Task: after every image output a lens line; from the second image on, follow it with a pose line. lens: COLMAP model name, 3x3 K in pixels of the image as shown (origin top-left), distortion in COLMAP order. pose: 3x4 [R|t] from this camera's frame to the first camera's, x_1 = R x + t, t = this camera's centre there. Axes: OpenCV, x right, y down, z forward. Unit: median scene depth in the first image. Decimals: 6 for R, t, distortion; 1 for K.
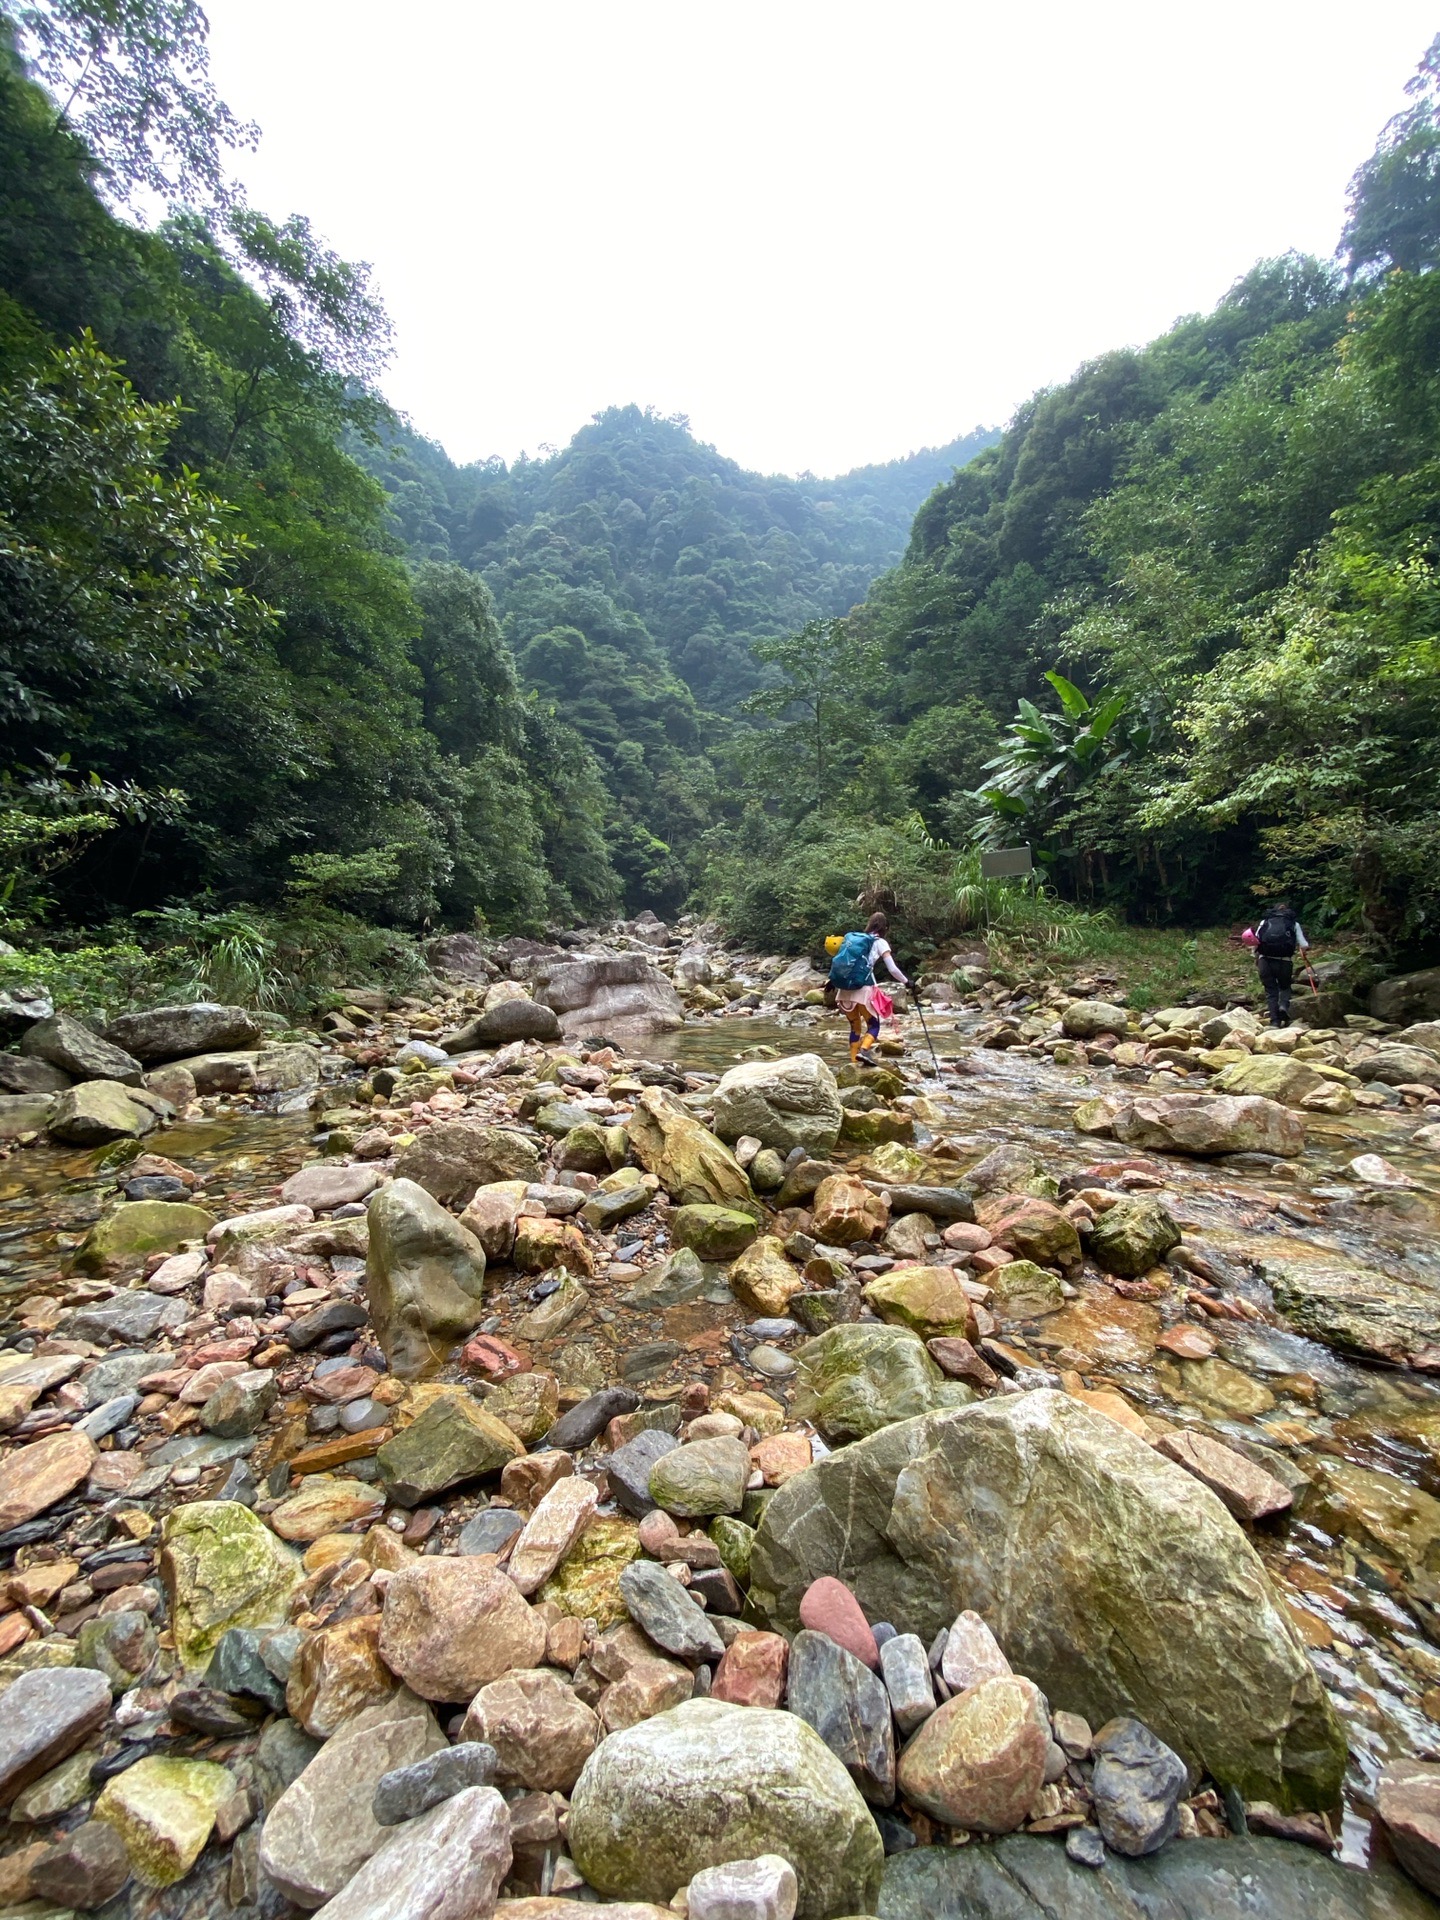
lens RADIAL K [[776.5, 0, 720.0], [0, 776.5, 960.0], [0, 0, 1]] dist [-0.000677, -0.012166]
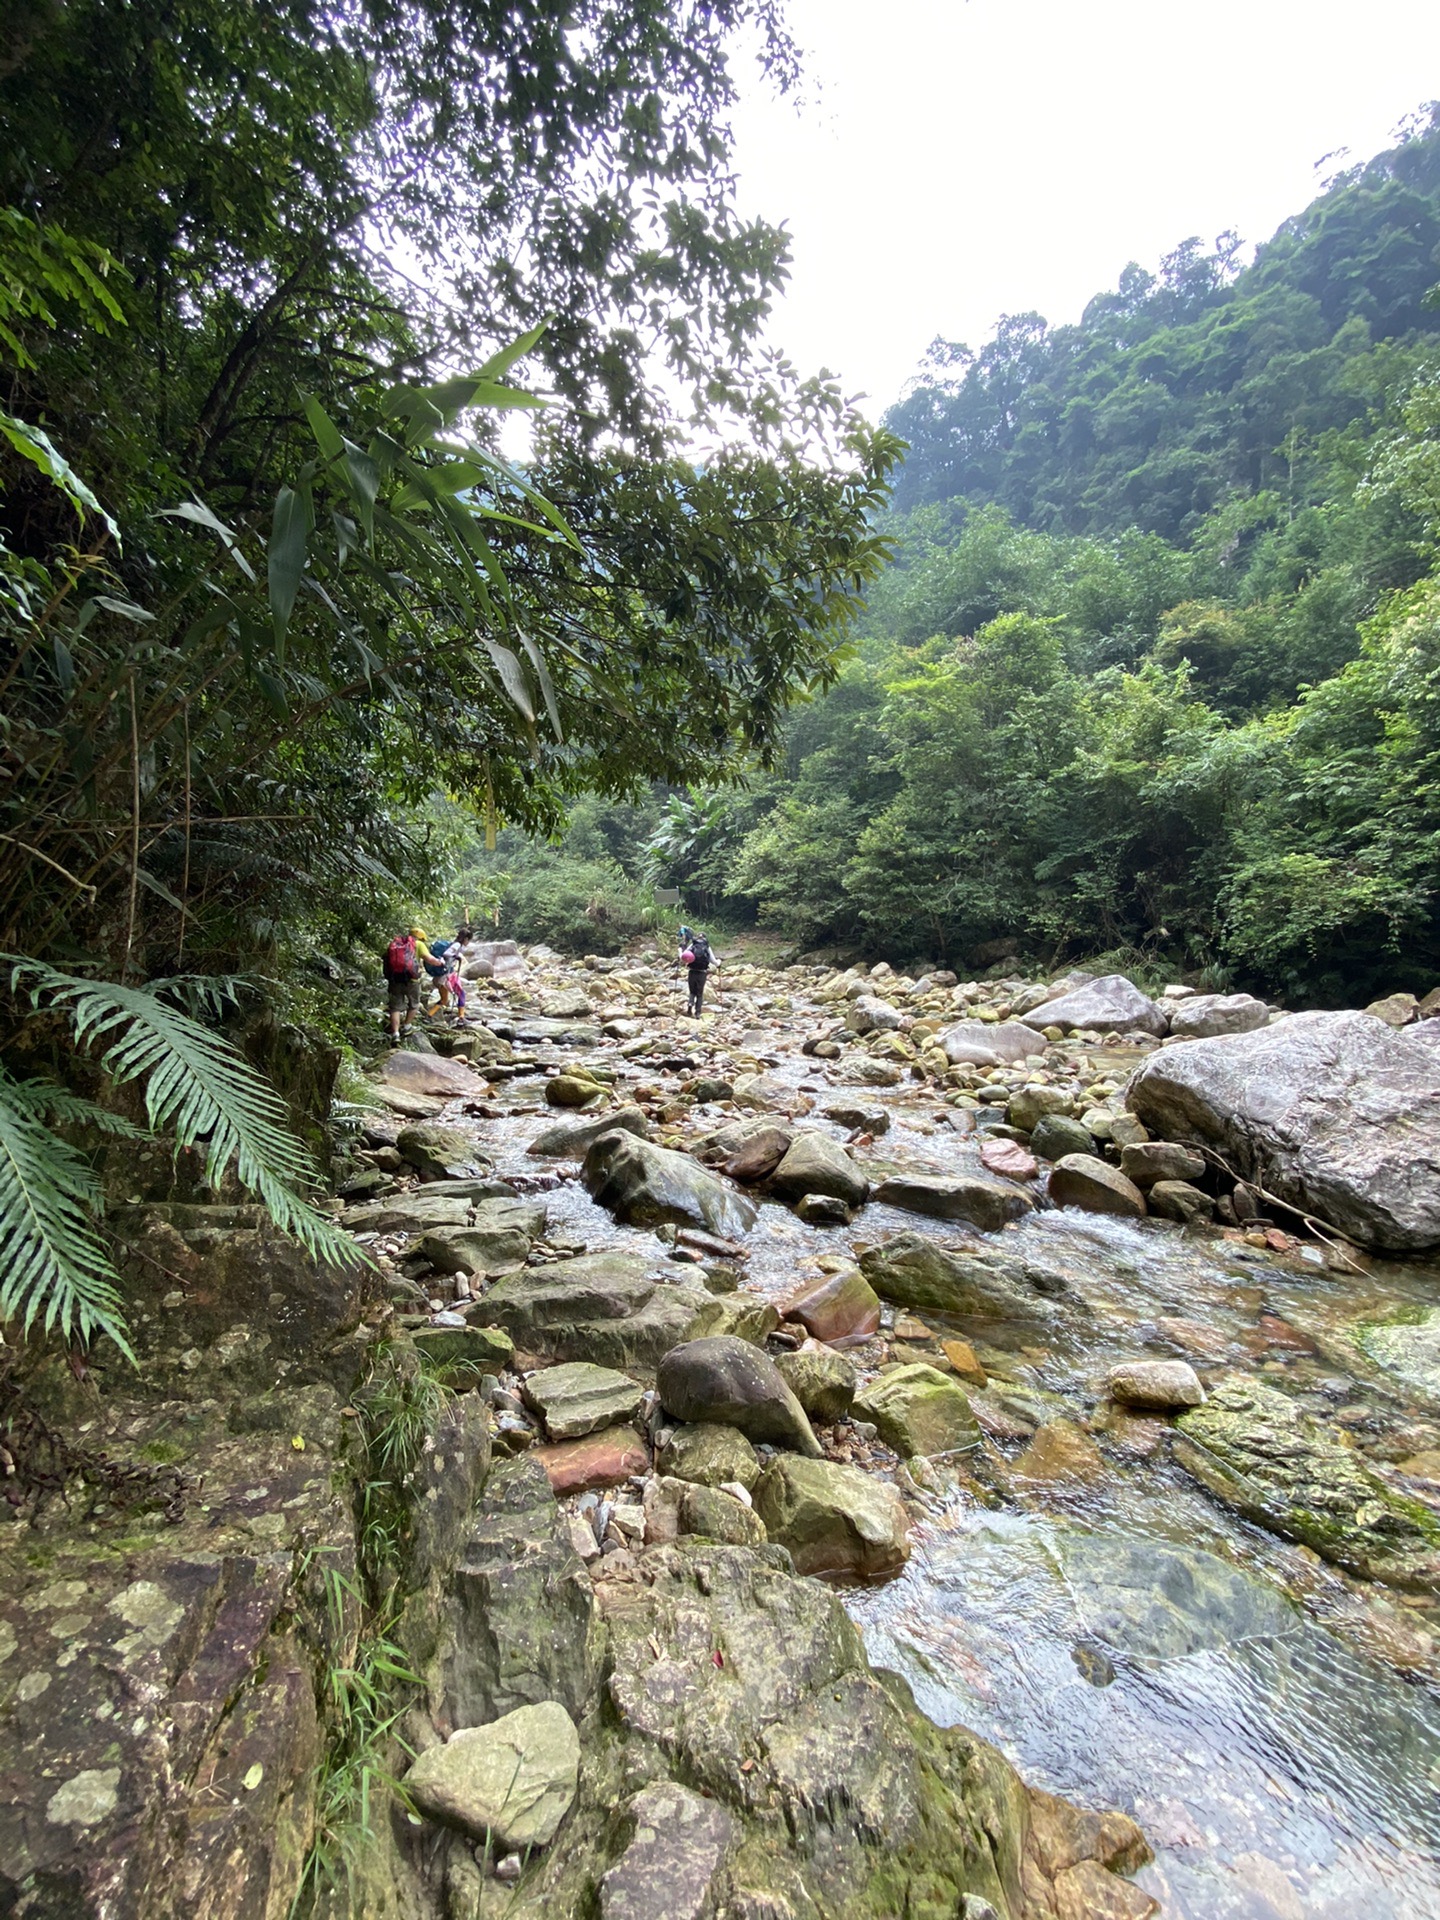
lens RADIAL K [[776.5, 0, 720.0], [0, 776.5, 960.0], [0, 0, 1]] dist [-0.000677, -0.012166]
pose [[0.896474, -0.002889, 0.443087, -0.330426], [-0.004069, 0.999883, 0.014752, 0.001881], [-0.443078, -0.015028, 0.896357, -0.708111]]
